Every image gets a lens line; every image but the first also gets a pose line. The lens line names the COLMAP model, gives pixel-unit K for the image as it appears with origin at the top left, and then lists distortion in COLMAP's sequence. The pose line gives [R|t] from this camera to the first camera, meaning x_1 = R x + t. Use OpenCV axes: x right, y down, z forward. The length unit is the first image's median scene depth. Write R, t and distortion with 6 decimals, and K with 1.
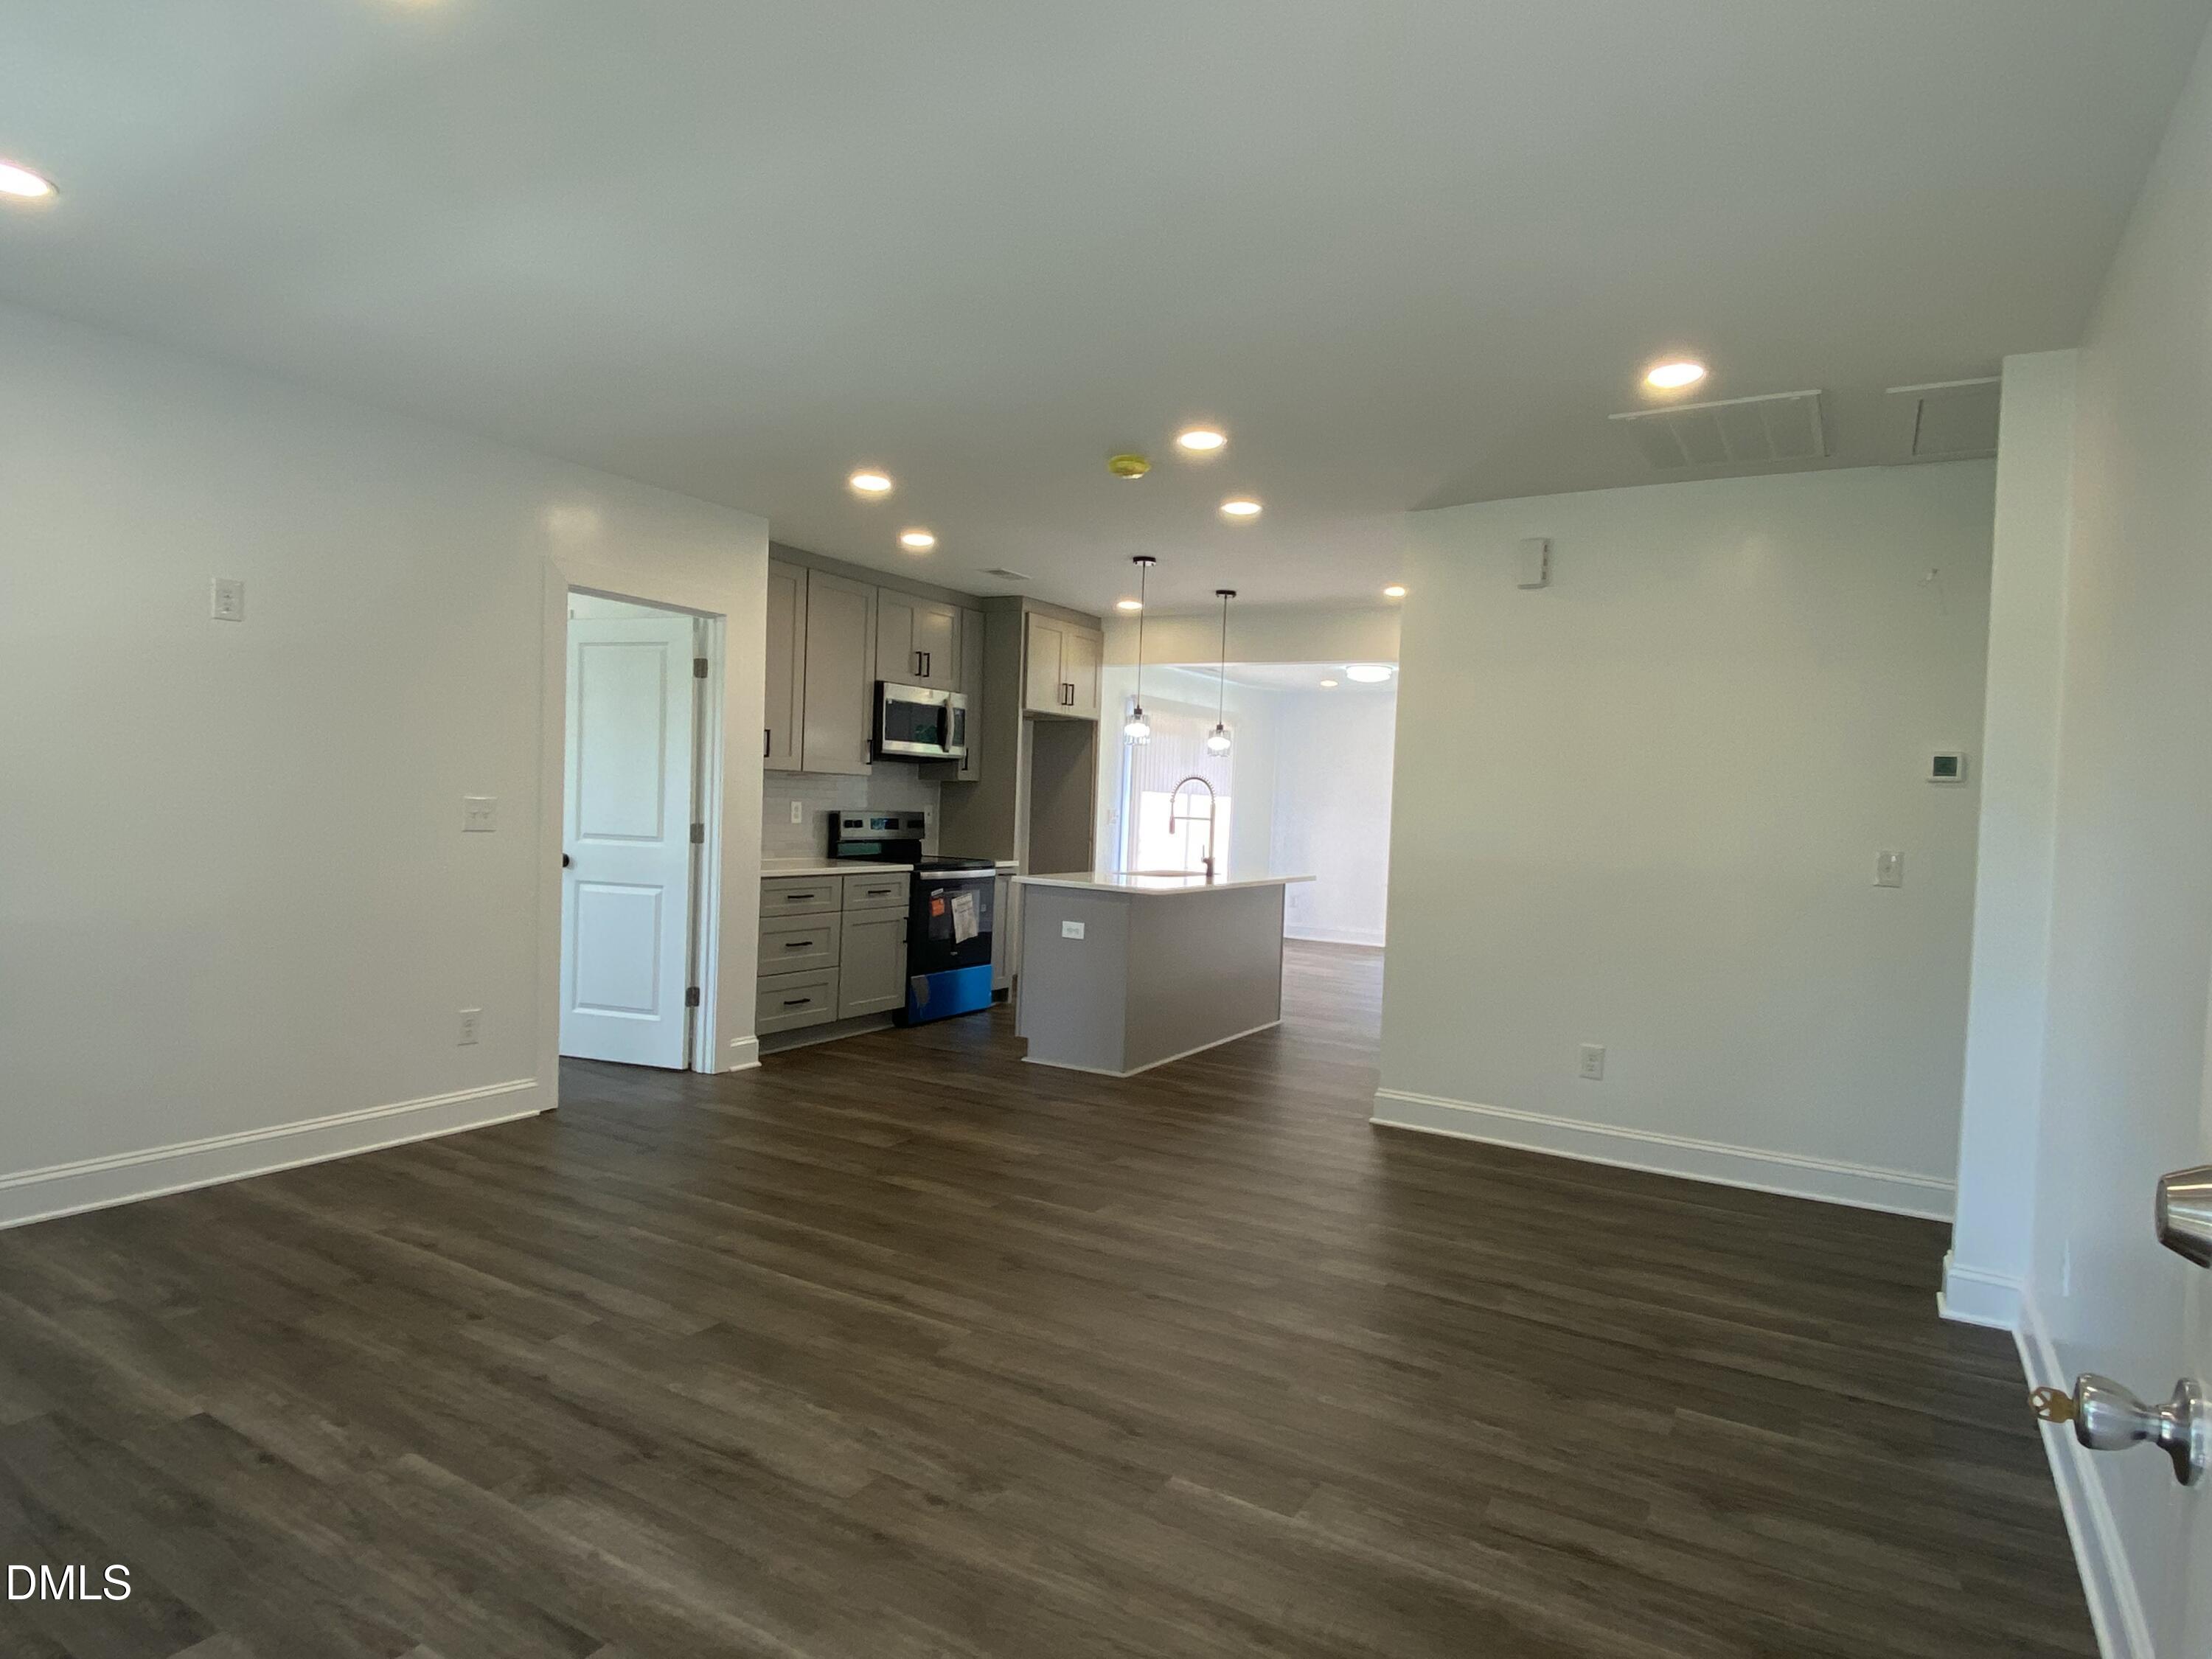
lens RADIAL K [[1246.4, 0, 1046.3], [0, 1246.4, 842.8], [0, 0, 1]] dist [0.025384, -0.007485]
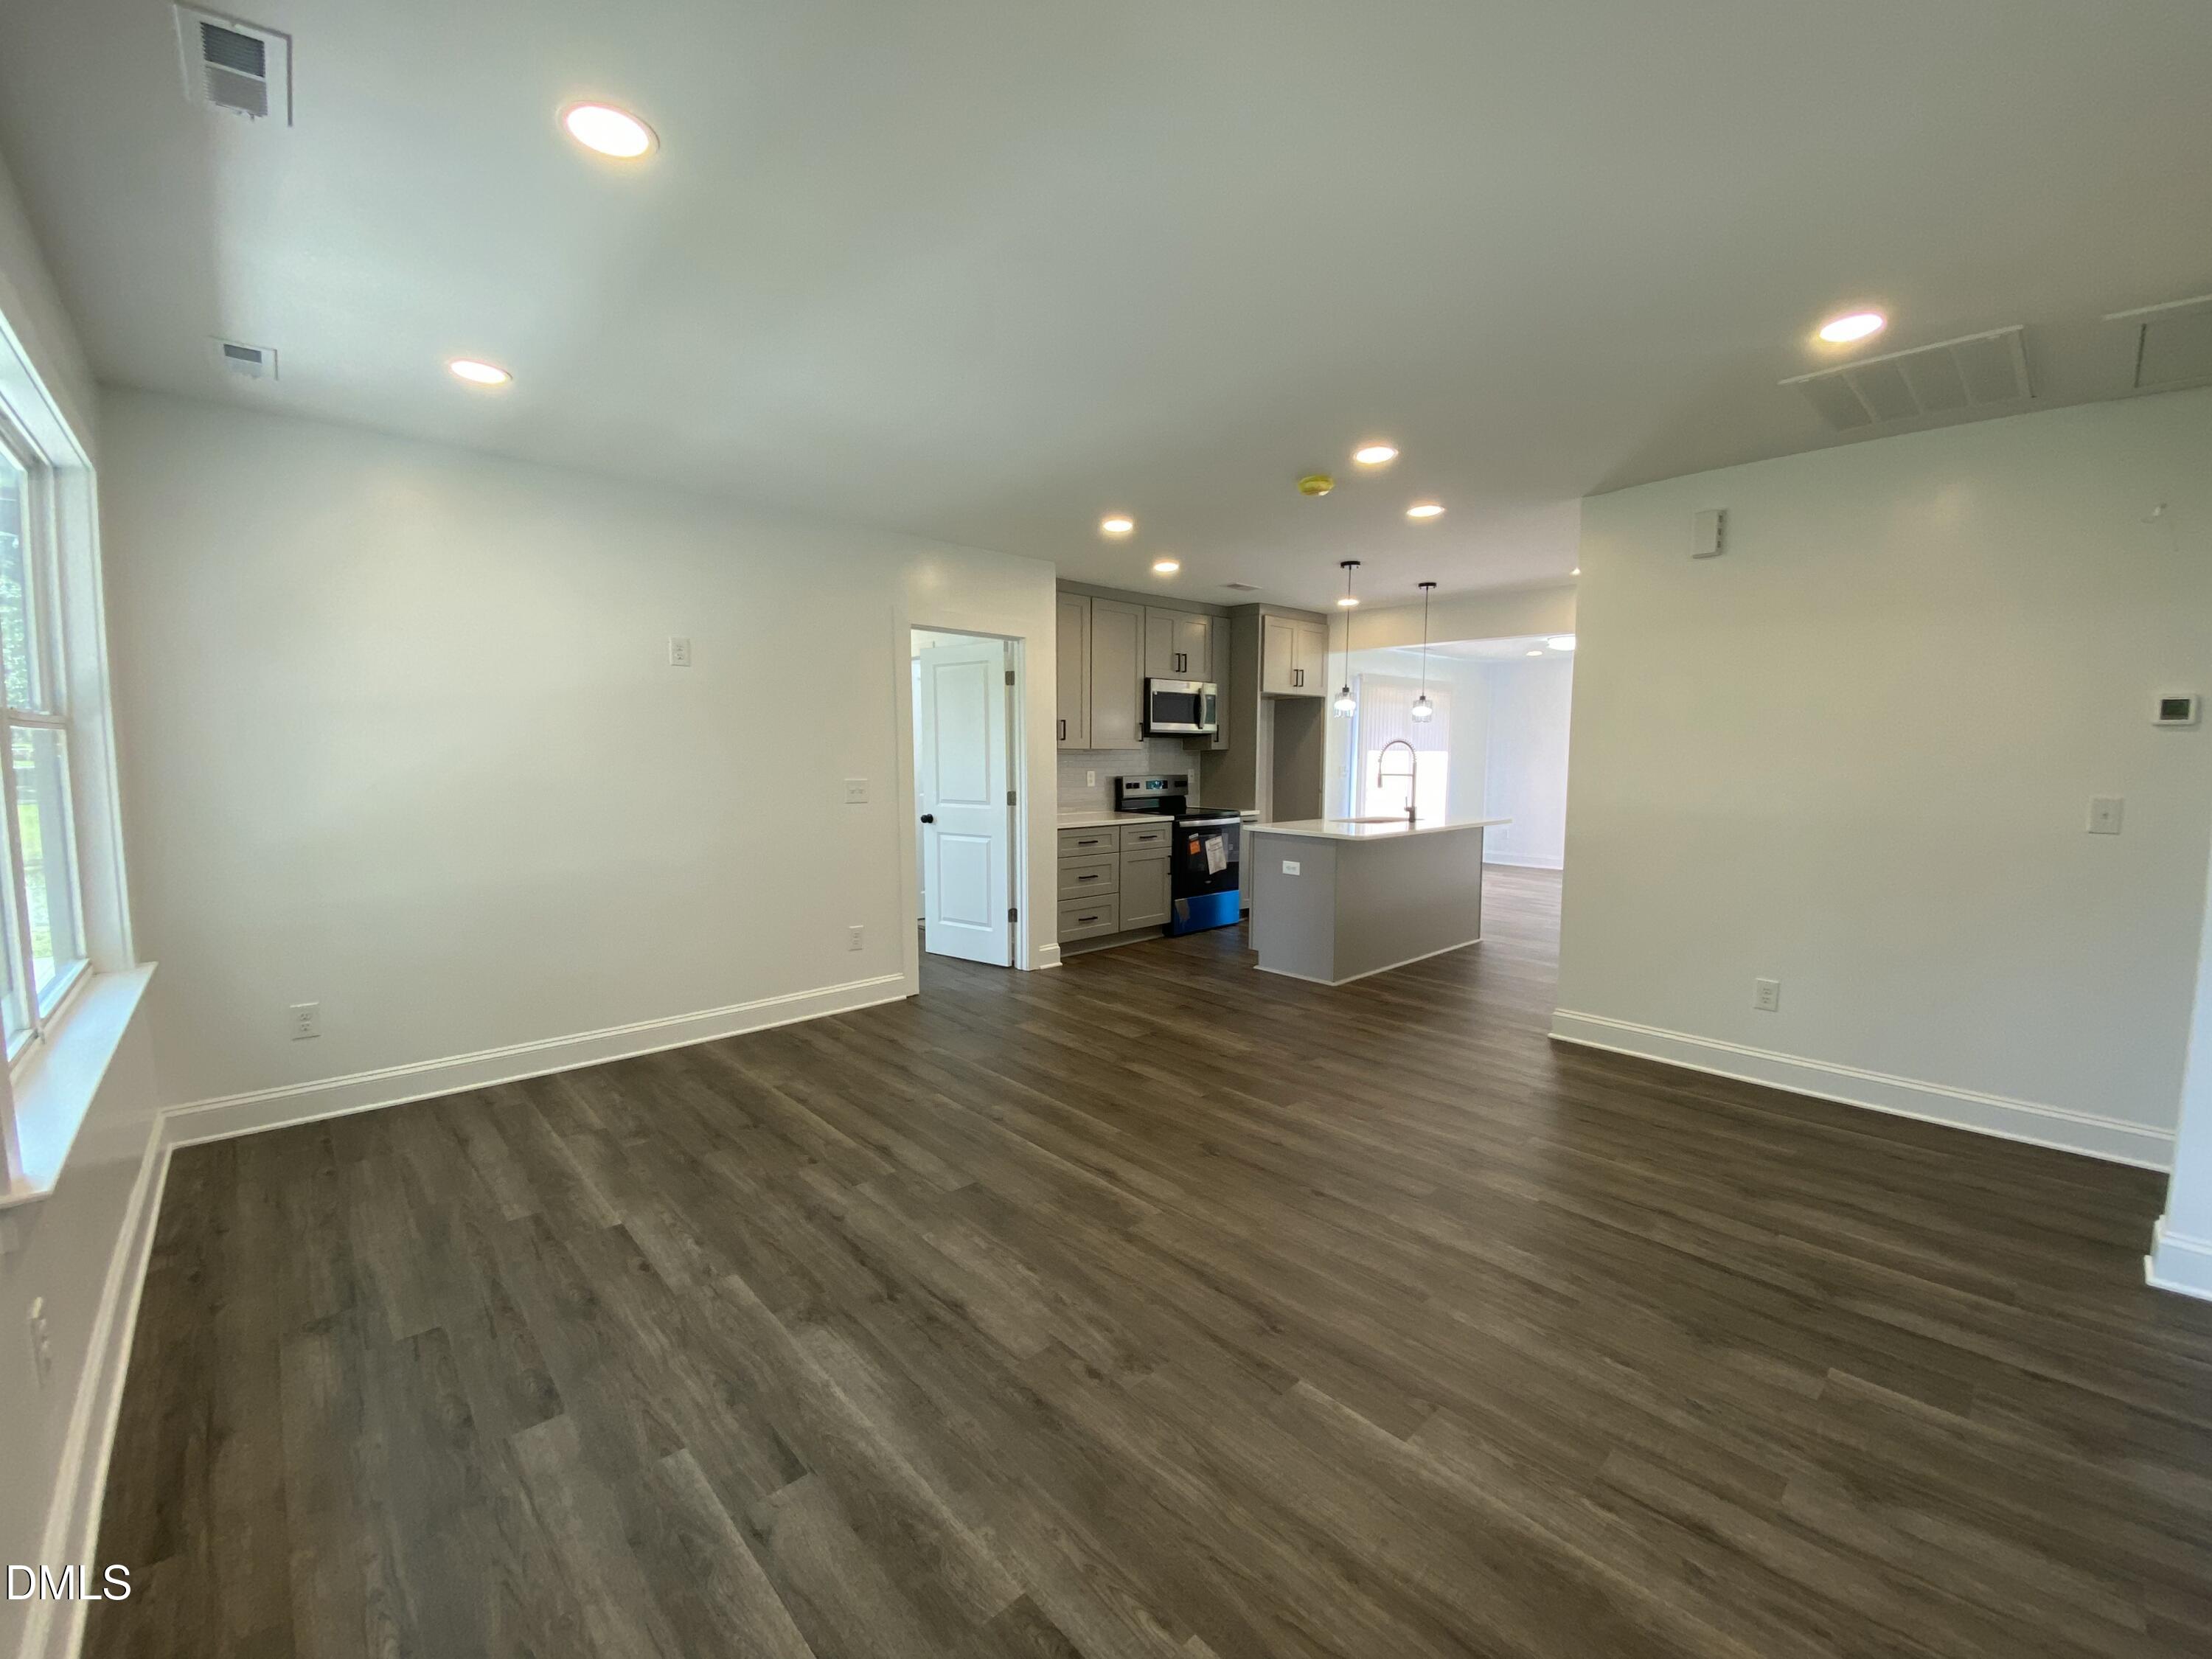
lens RADIAL K [[874.8, 0, 1072.7], [0, 874.8, 841.1], [0, 0, 1]] dist [0.002260, -0.006412]
pose [[0.960219, -0.009518, -0.279087, 0.086043], [0.027647, 0.997749, 0.061094, -0.027558], [0.277877, -0.066380, 0.958320, 0.139538]]
